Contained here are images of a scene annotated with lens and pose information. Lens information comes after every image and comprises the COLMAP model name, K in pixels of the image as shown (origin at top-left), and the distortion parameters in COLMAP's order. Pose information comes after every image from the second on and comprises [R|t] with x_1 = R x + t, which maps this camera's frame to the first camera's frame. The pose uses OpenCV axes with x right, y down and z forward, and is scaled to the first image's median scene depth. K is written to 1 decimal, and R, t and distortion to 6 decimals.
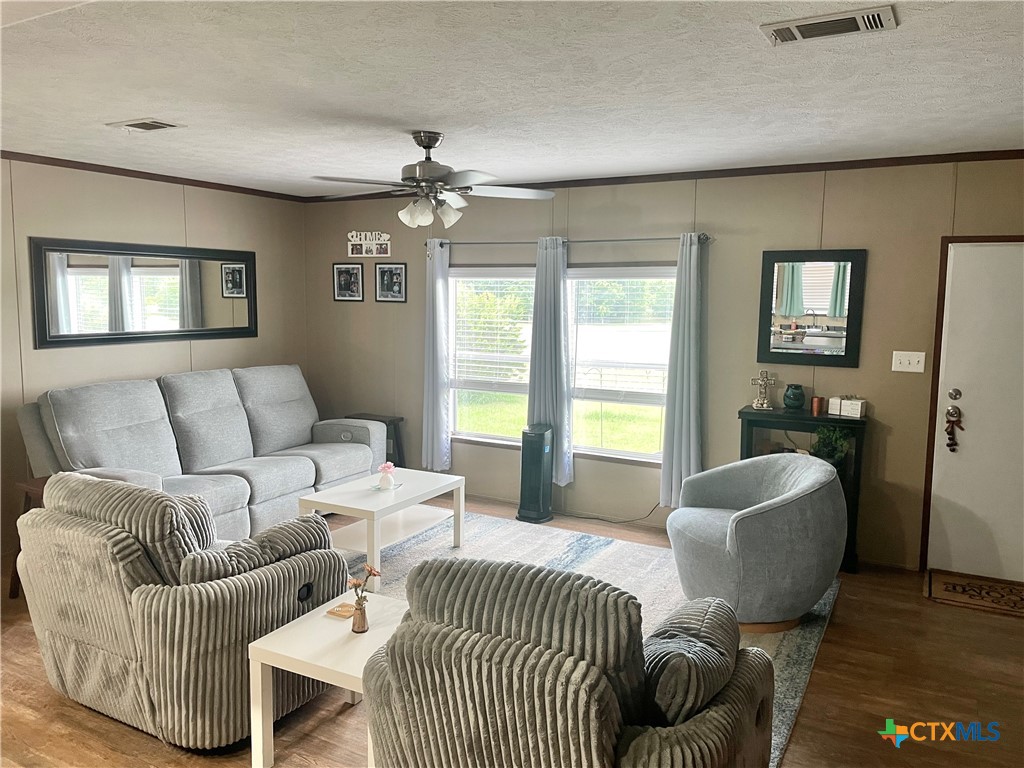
lens RADIAL K [[764.5, 0, 511.8], [0, 764.5, 381.2], [0, 0, 1]] dist [0.067363, -0.089886]
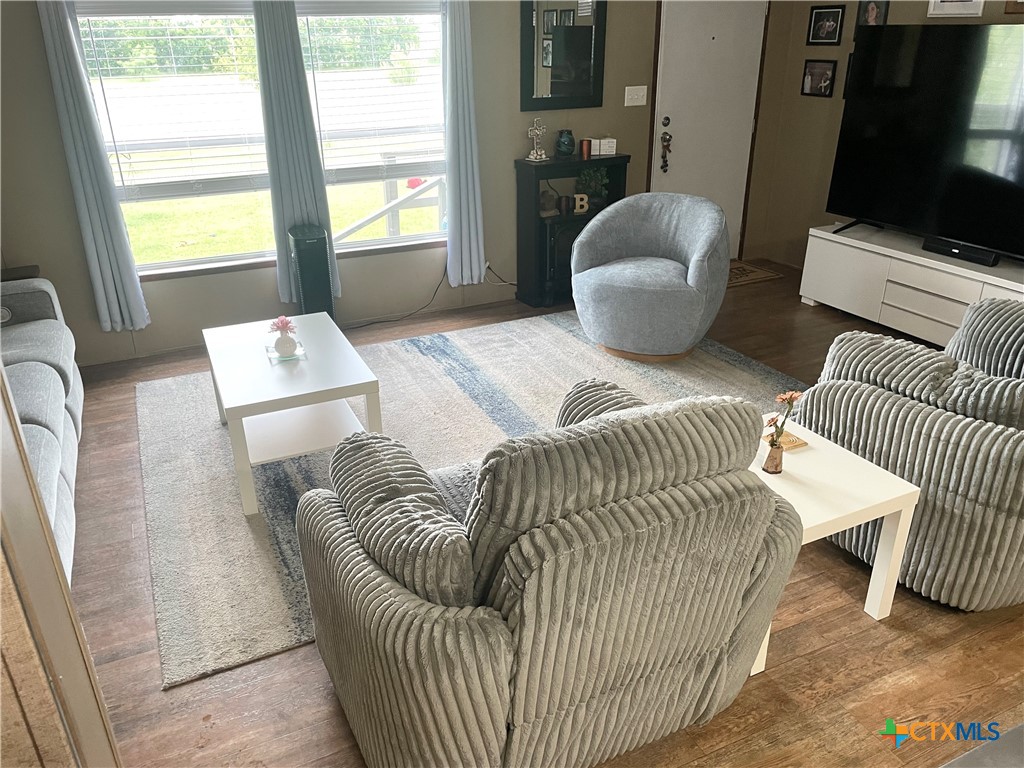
lens RADIAL K [[764.5, 0, 509.8], [0, 764.5, 383.6], [0, 0, 1]] dist [0.067363, -0.089886]
pose [[0.595370, -0.349113, 0.723640, -0.532263], [0.119521, 0.929127, 0.349912, -0.049337], [-0.794512, -0.121837, 0.594900, 0.420562]]
